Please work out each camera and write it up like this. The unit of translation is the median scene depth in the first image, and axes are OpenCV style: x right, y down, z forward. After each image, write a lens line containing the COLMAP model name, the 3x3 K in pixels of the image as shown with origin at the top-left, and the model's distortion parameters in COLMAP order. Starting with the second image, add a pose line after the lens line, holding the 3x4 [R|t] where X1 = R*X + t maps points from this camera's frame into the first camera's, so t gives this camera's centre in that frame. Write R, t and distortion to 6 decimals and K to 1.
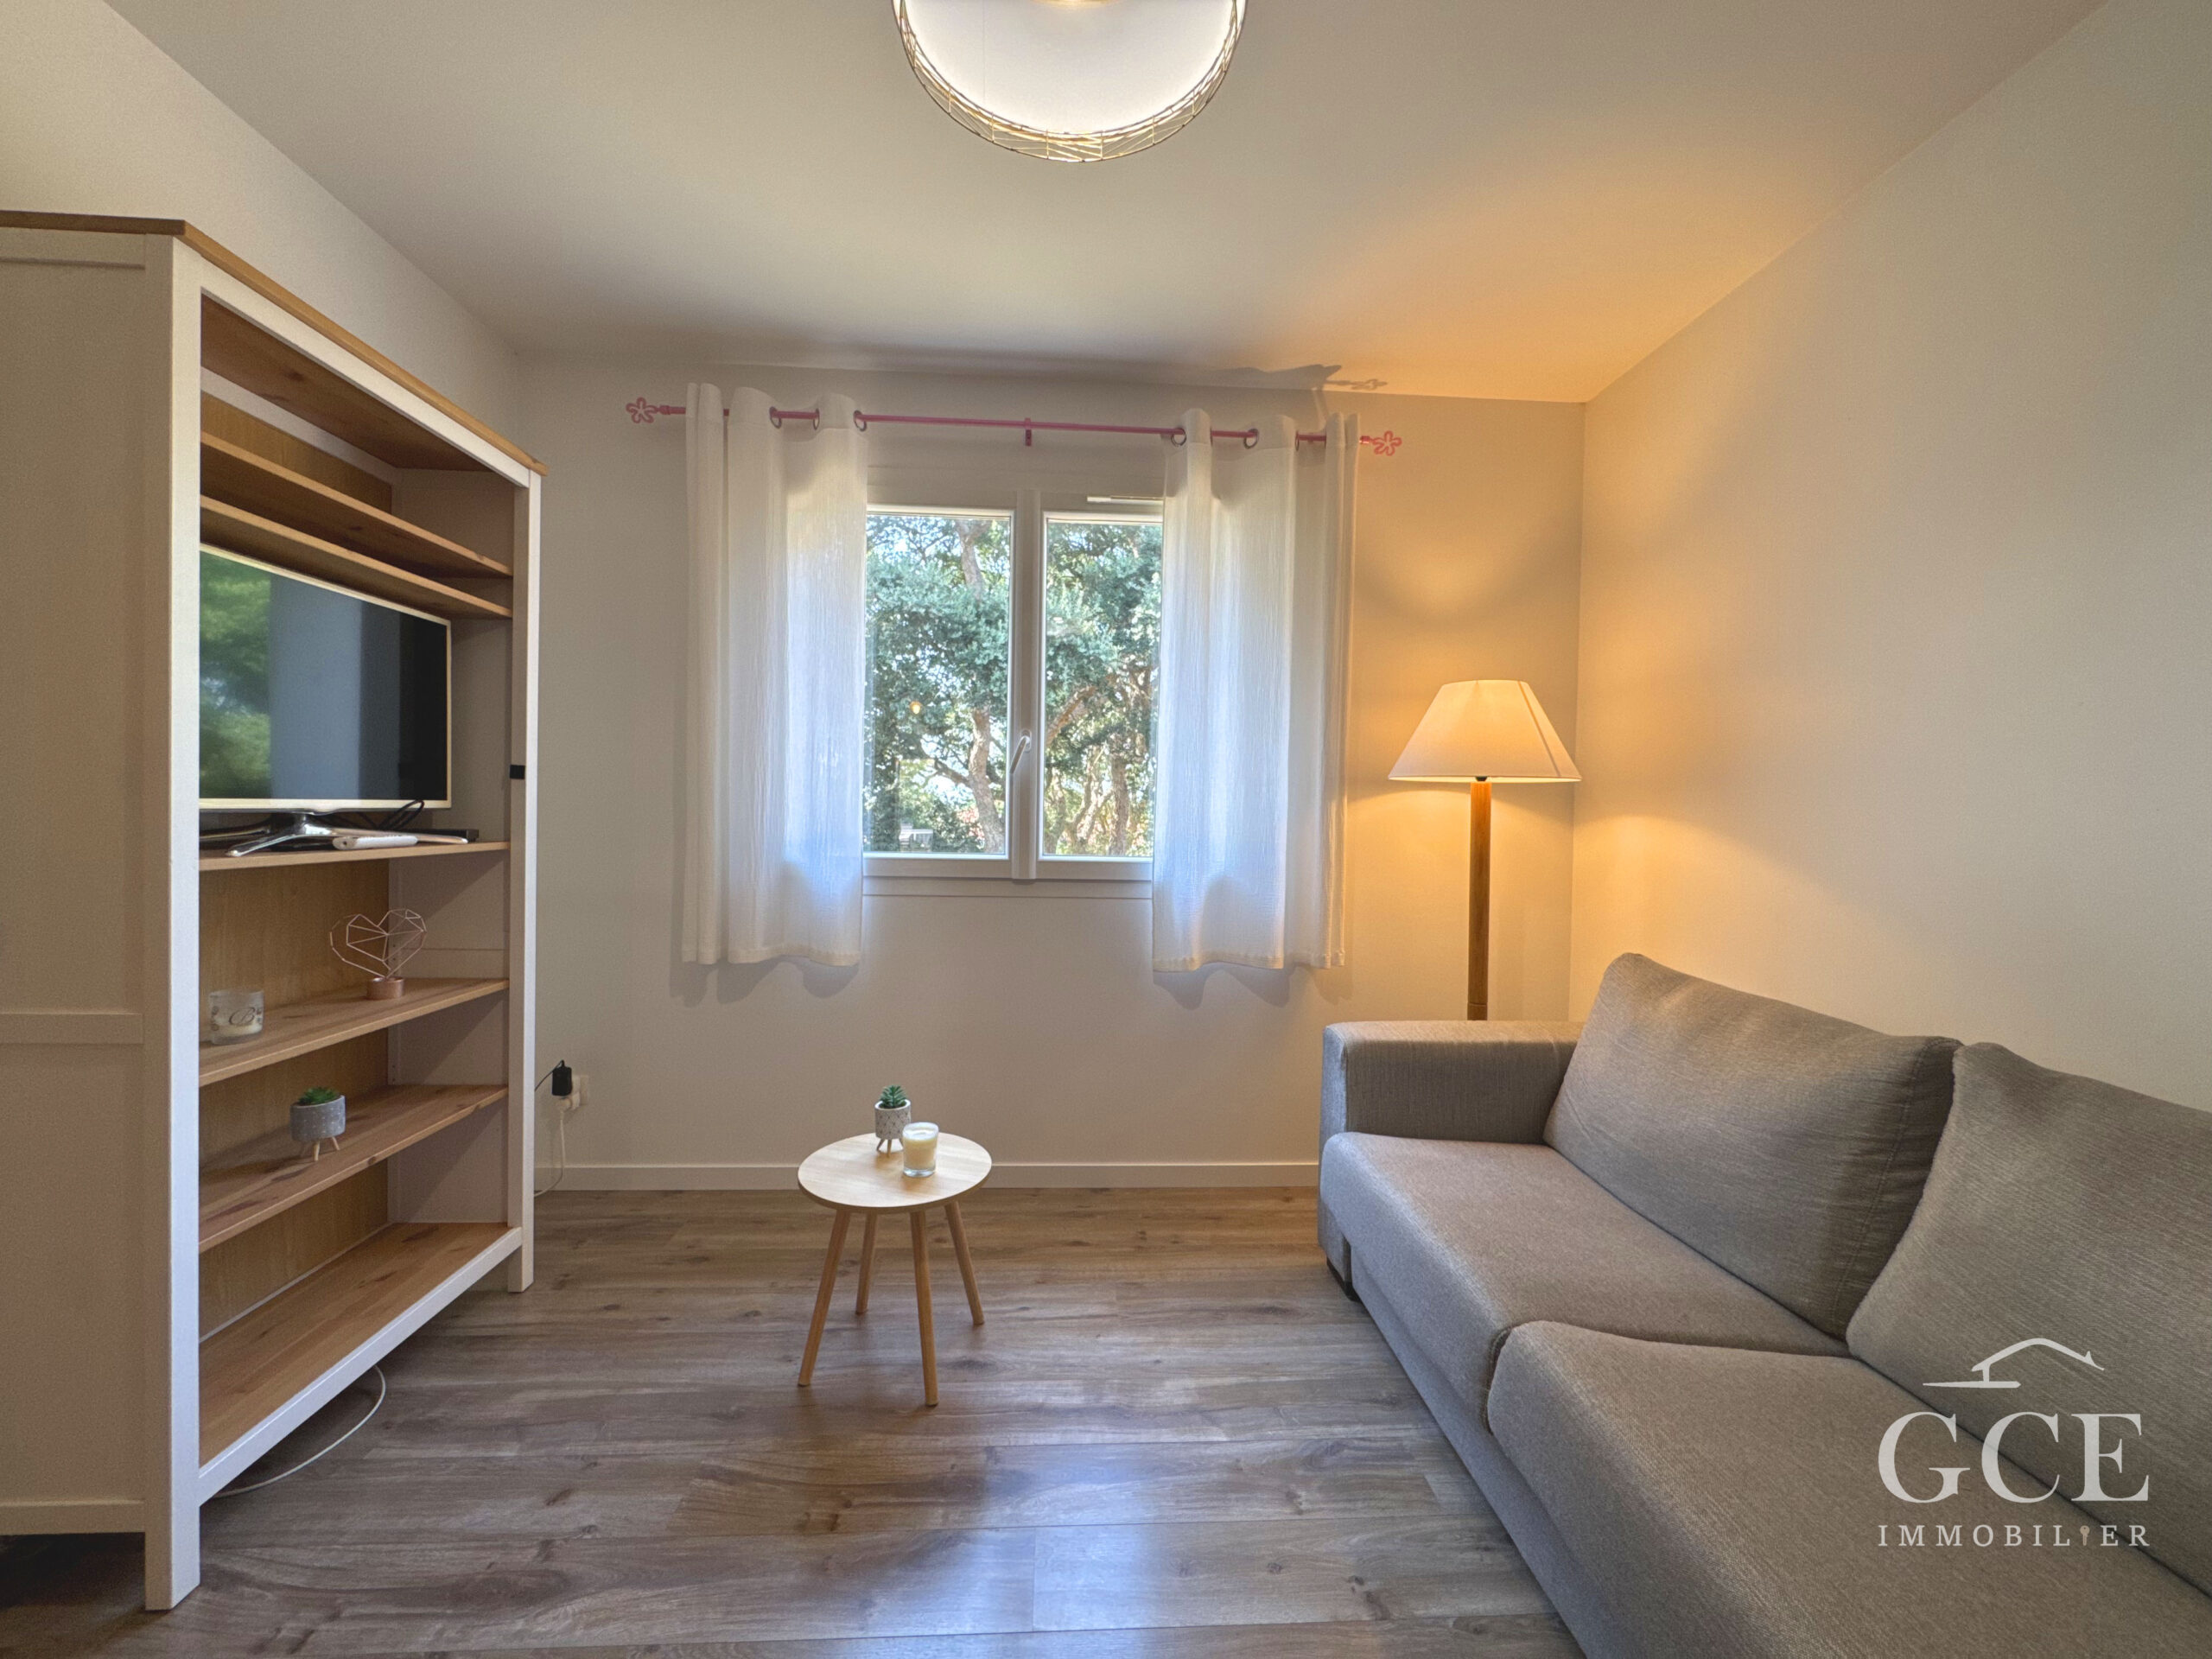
lens RADIAL K [[884.6, 0, 1103.8], [0, 884.6, 828.4], [0, 0, 1]] dist [0.000091, 0.000191]
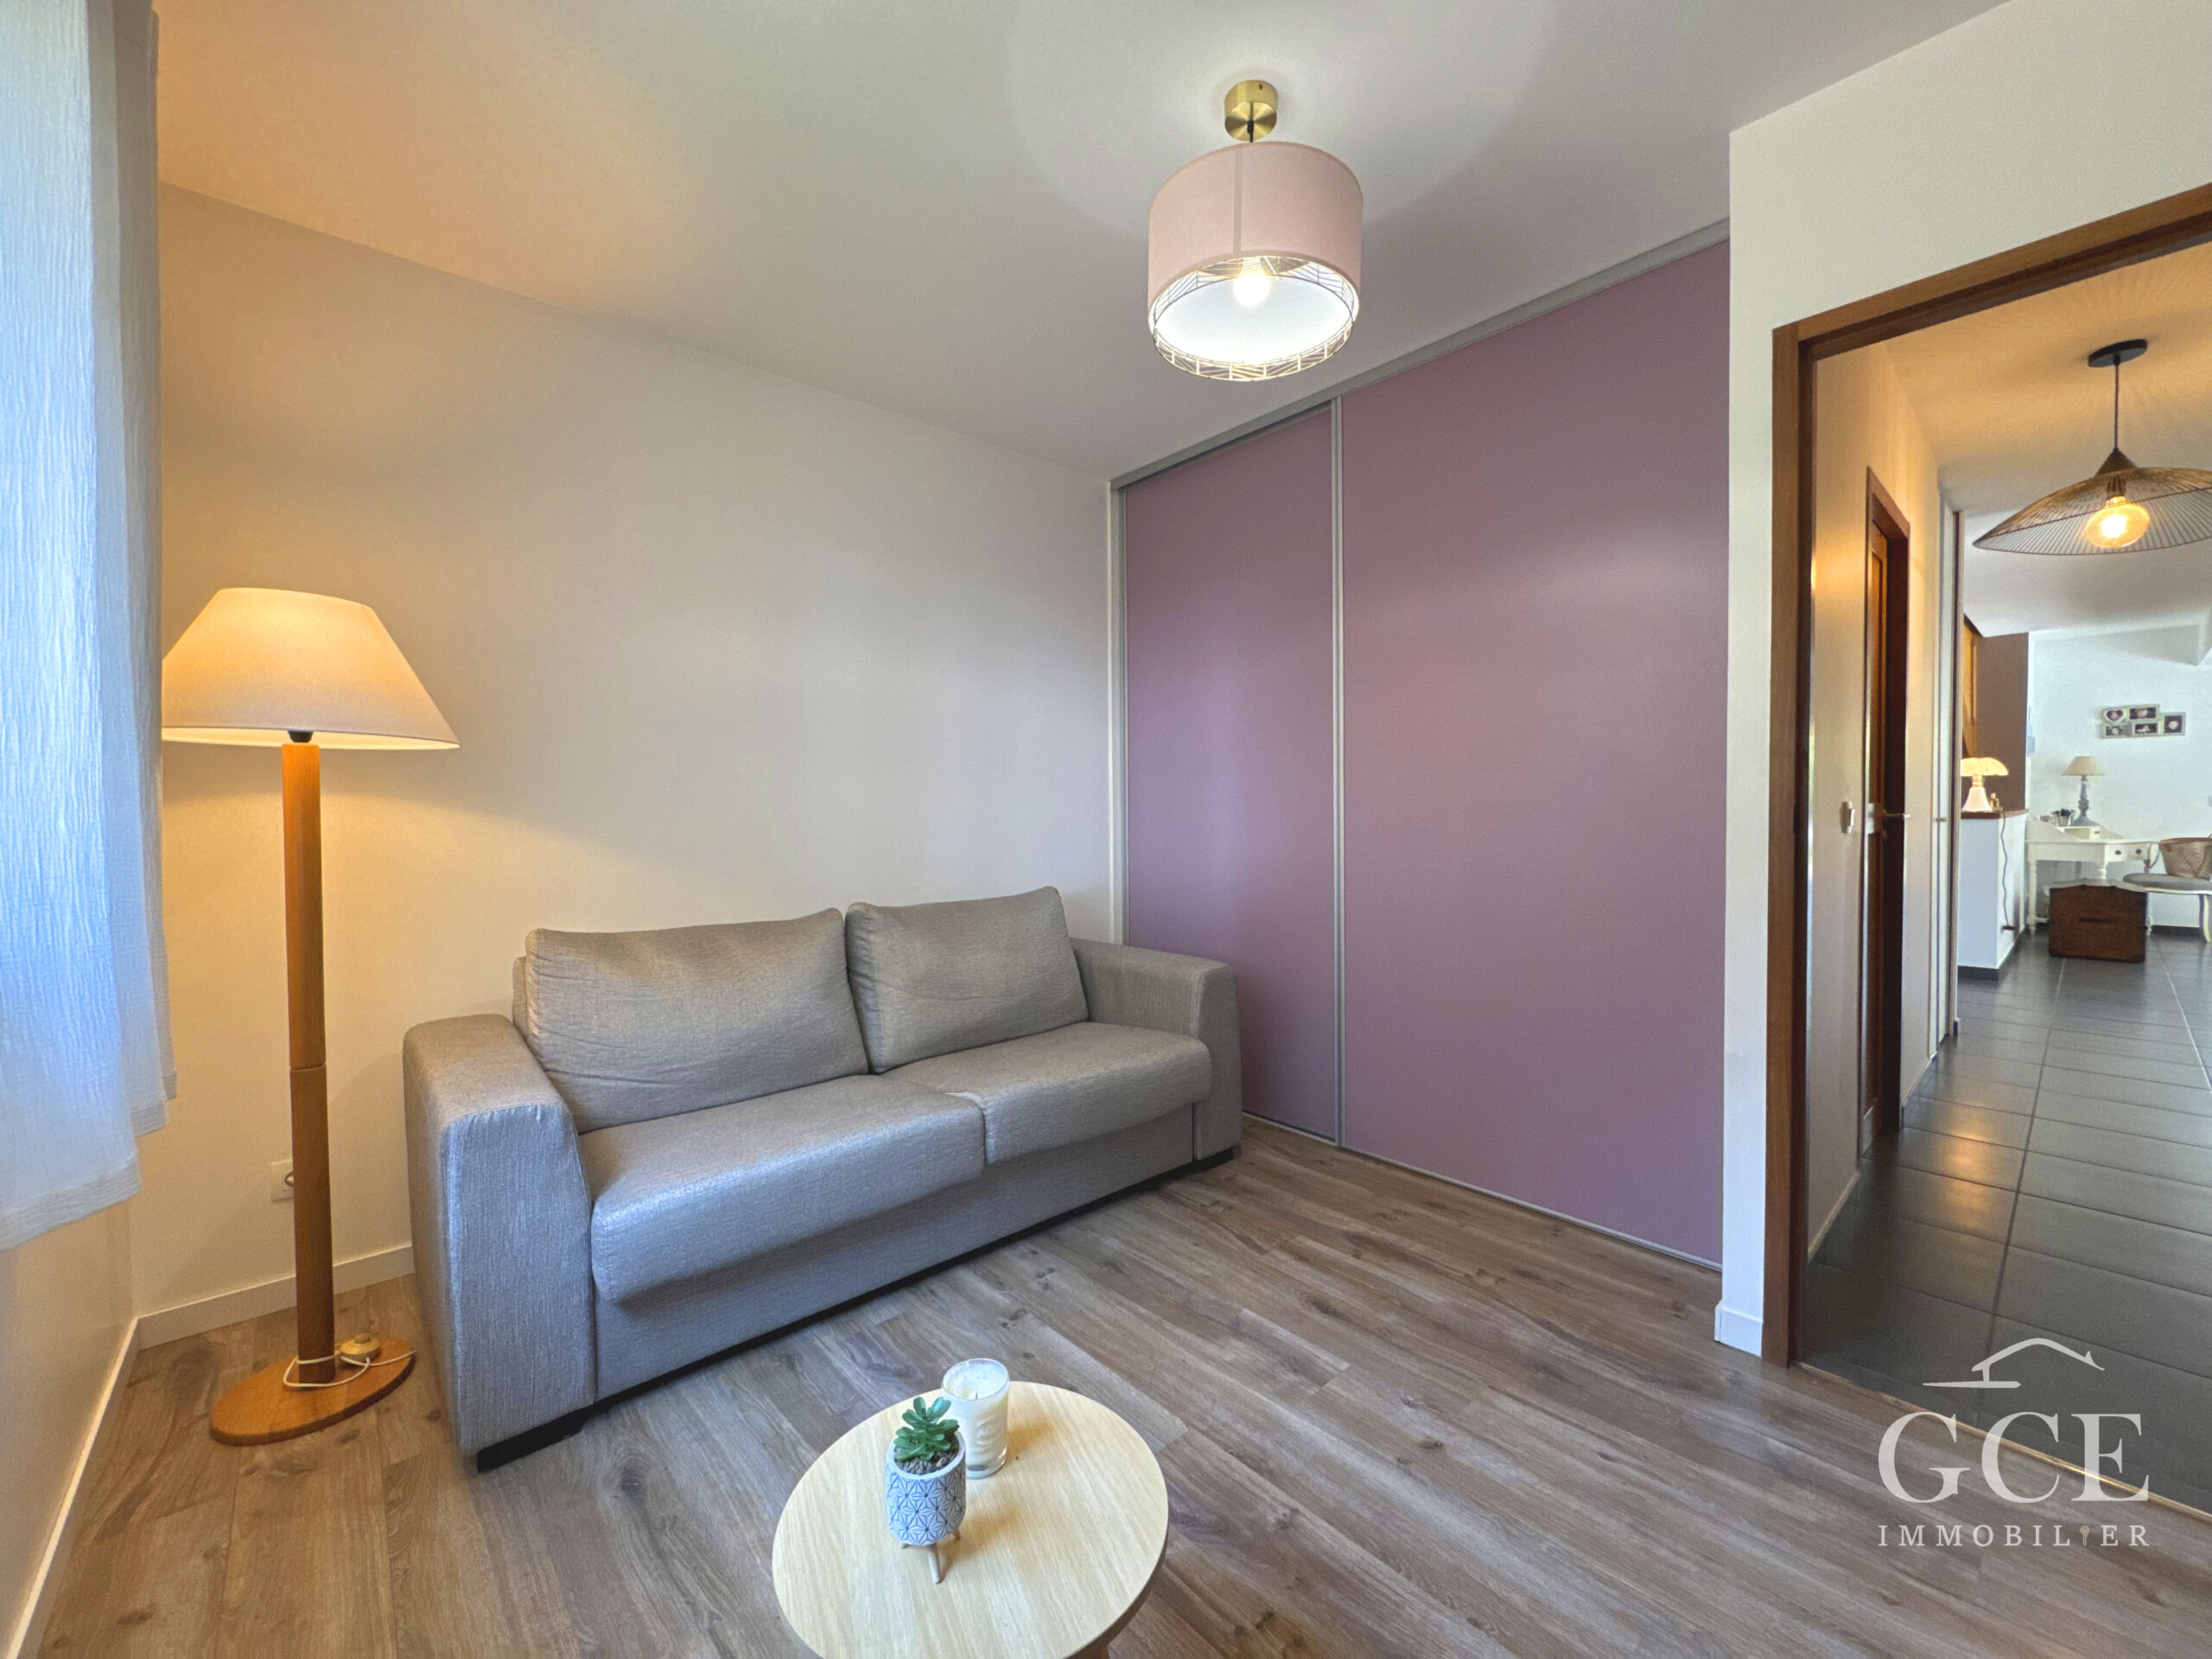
lens RADIAL K [[884.6, 0, 1103.8], [0, 884.6, 828.4], [0, 0, 1]] dist [0.000091, 0.000191]
pose [[-0.623640, -0.030055, 0.781134, -0.710710], [0.007851, 0.998969, 0.044704, -0.016402], [-0.781673, 0.034012, -0.622761, 1.356770]]
